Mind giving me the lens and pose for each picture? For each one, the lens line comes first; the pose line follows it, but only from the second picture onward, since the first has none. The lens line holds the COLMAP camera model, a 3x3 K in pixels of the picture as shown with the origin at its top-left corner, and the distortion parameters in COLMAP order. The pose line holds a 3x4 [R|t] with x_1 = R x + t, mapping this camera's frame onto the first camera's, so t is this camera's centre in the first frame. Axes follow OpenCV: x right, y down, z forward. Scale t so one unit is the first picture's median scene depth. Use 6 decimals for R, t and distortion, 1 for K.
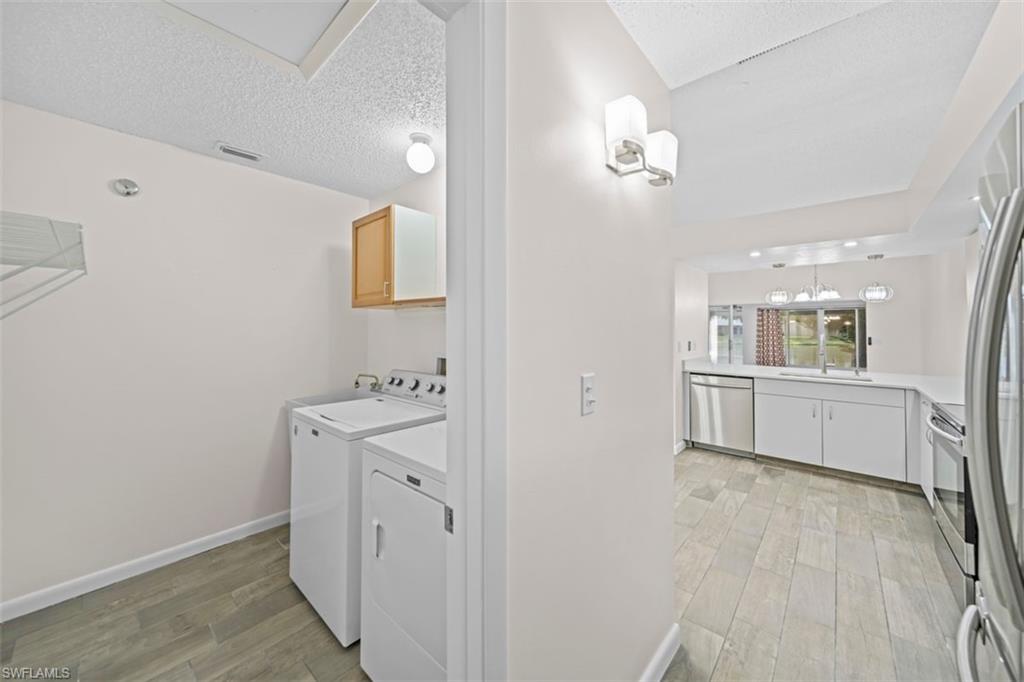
lens RADIAL K [[359.1, 0, 520.1], [0, 359.1, 318.0], [0, 0, 1]] dist [-0.008528, -0.000356]
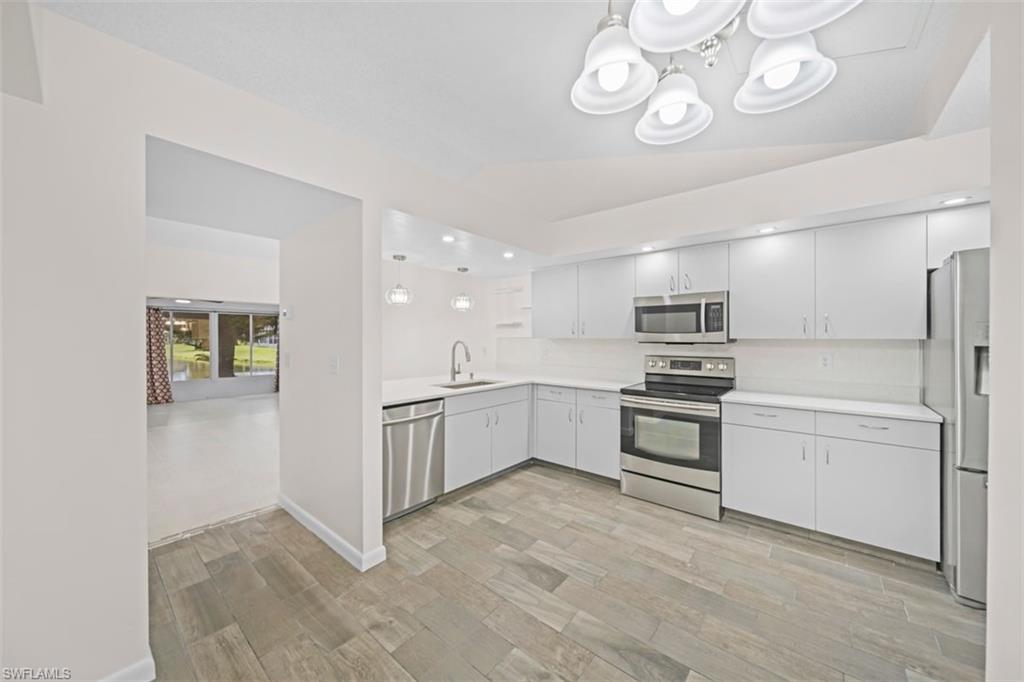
lens RADIAL K [[366.7, 0, 515.0], [0, 366.7, 340.9], [0, 0, 1]] dist [-0.001317, -0.000202]
pose [[-0.017706, -0.015405, 0.999725, -0.080445], [-0.029407, 0.999457, 0.014880, 0.015769], [-0.999411, -0.029136, -0.018149, 0.489005]]
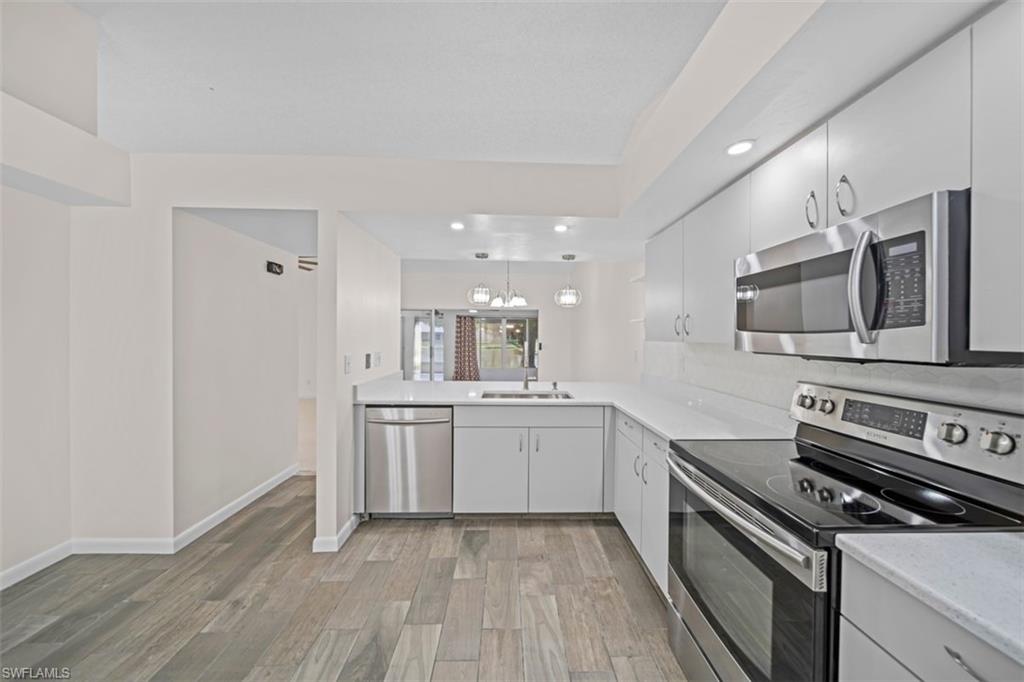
lens RADIAL K [[357.3, 0, 510.7], [0, 357.3, 342.7], [0, 0, 1]] dist [-0.000568, -0.000045]
pose [[0.738932, -0.011295, 0.673686, 0.153547], [-0.023195, 0.998840, 0.042188, 0.007708], [-0.673381, -0.046800, 0.737813, 0.238247]]
